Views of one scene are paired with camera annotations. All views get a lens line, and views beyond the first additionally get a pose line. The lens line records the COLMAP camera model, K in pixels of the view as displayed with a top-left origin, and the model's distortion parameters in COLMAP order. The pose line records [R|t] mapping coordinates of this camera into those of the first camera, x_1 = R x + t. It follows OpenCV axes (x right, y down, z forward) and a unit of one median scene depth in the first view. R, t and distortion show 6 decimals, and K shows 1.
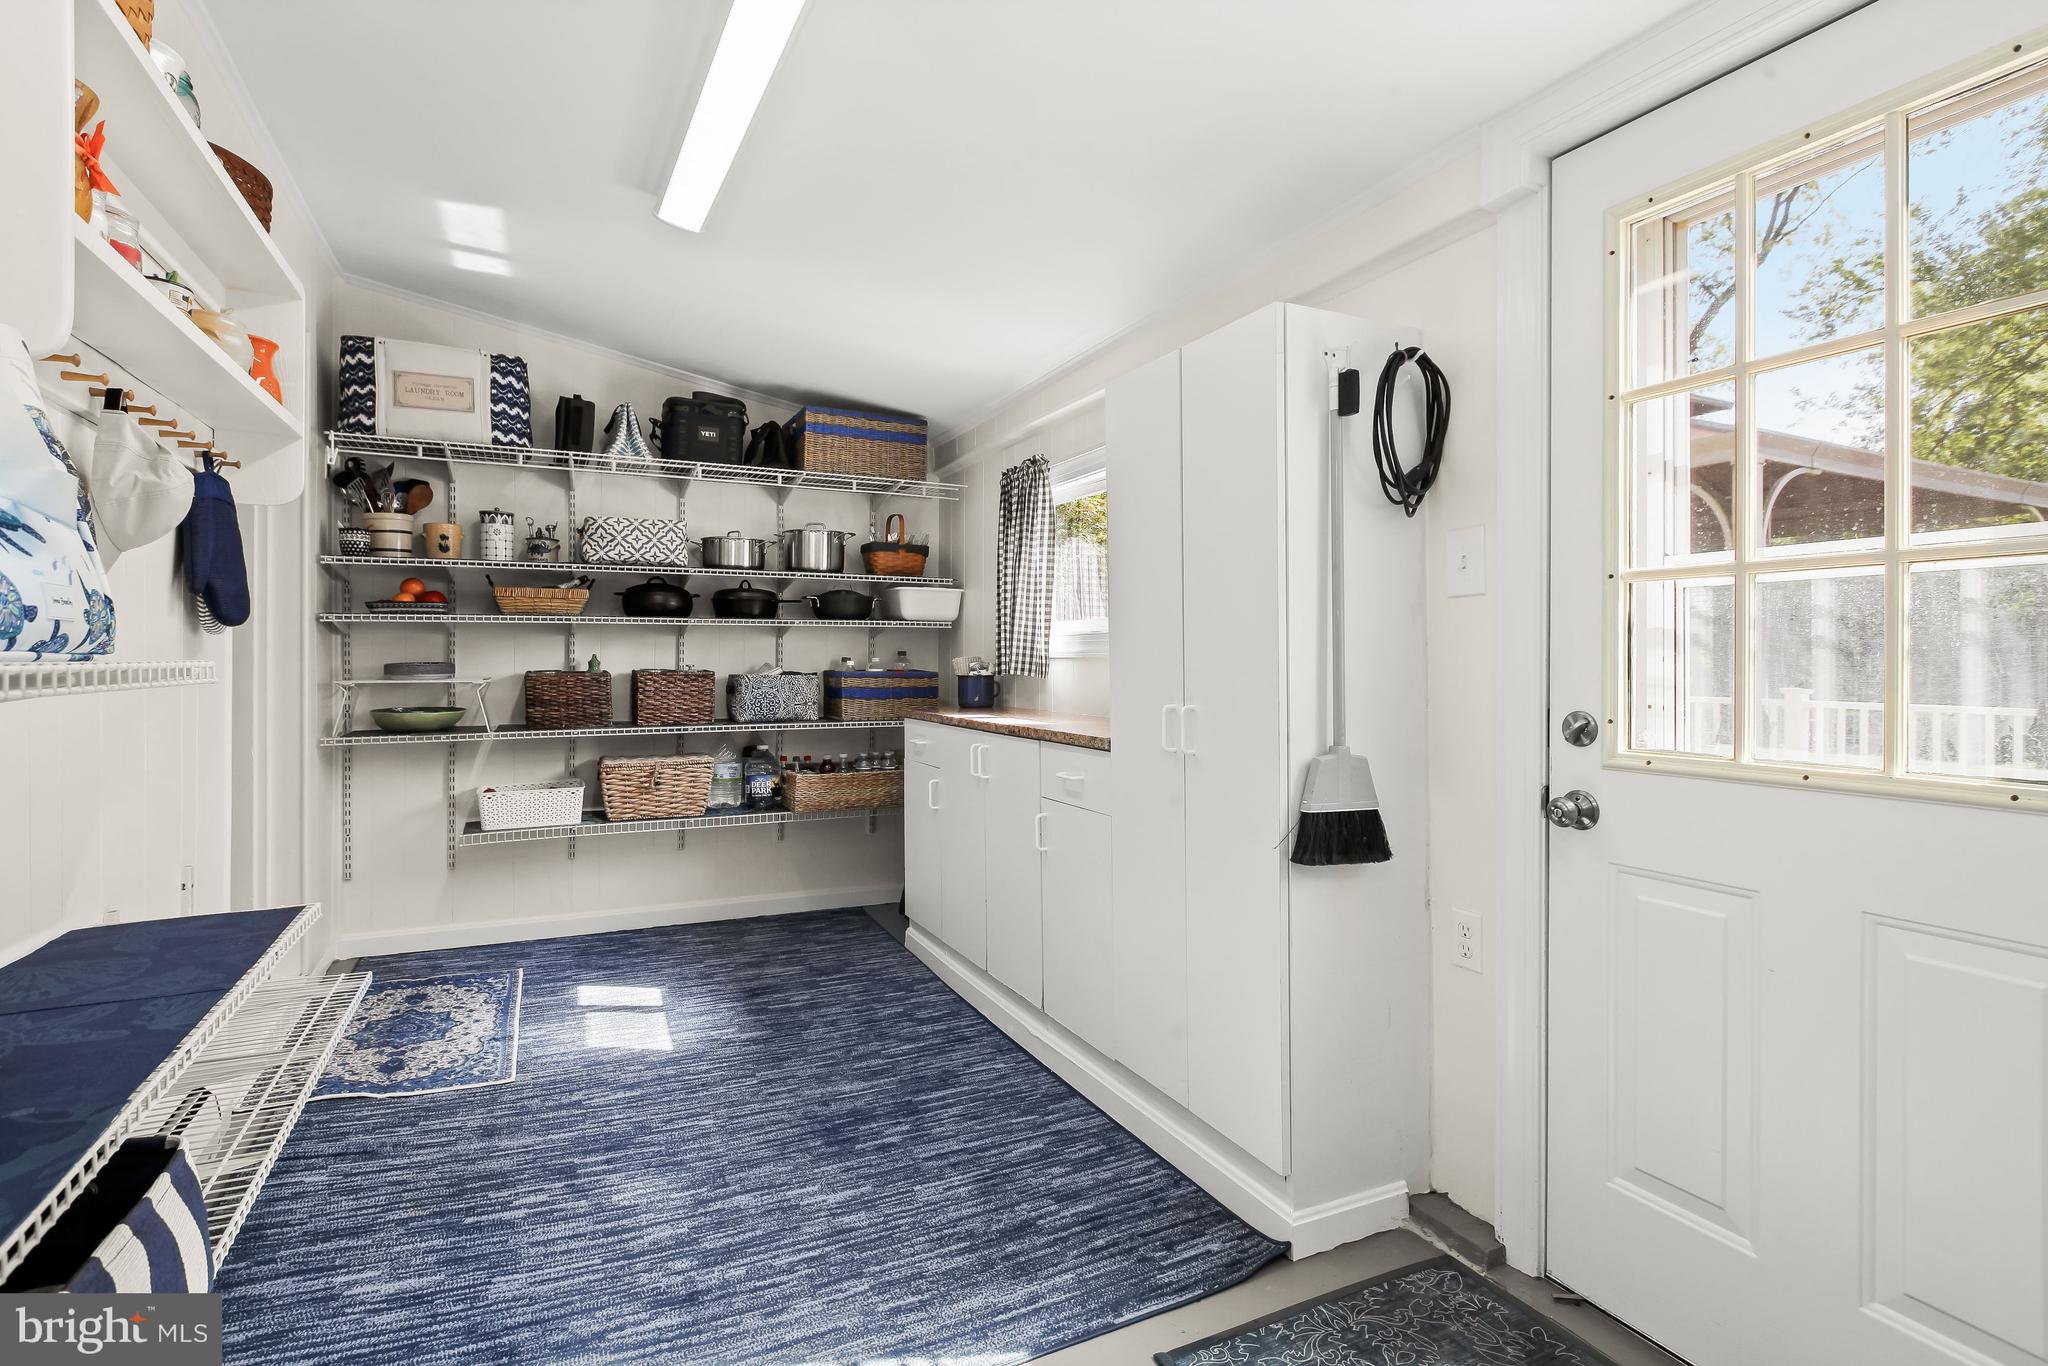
lens RADIAL K [[993.9, 0, 1018.6], [0, 993.9, 655.6], [0, 0, 1]] dist [-0.033923, 0.001253]
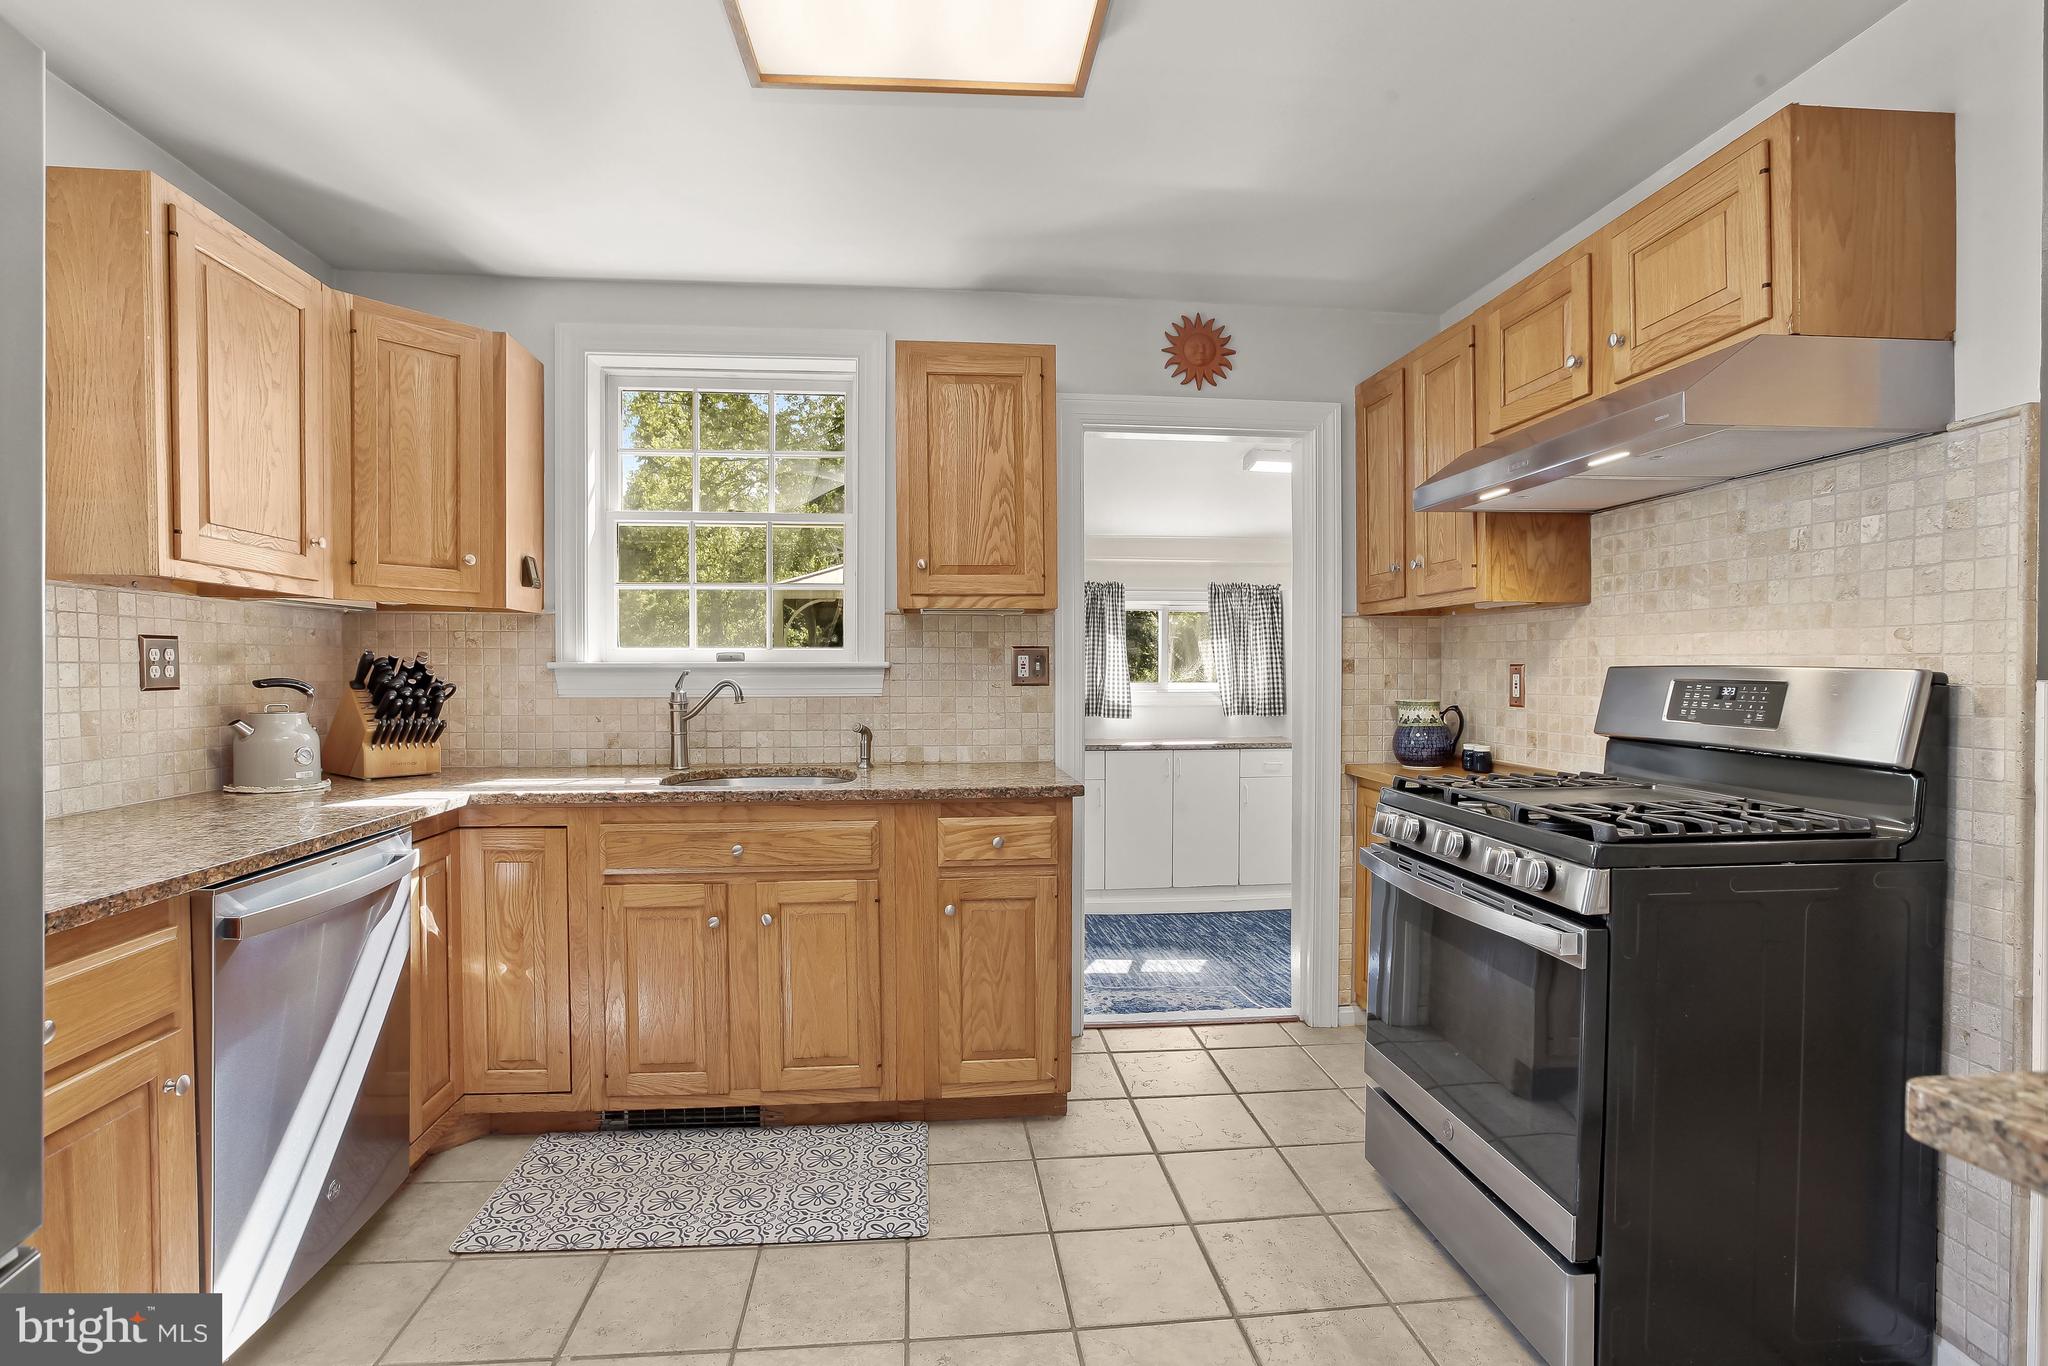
lens RADIAL K [[983.1, 0, 1022.3], [0, 983.1, 686.6], [0, 0, 1]] dist [-0.038288, 0.011002]
pose [[0.334506, -0.015156, 0.942272, -2.262410], [-0.000206, 0.999869, 0.016155, -0.081602], [-0.942393, -0.005599, 0.334460, 0.859102]]
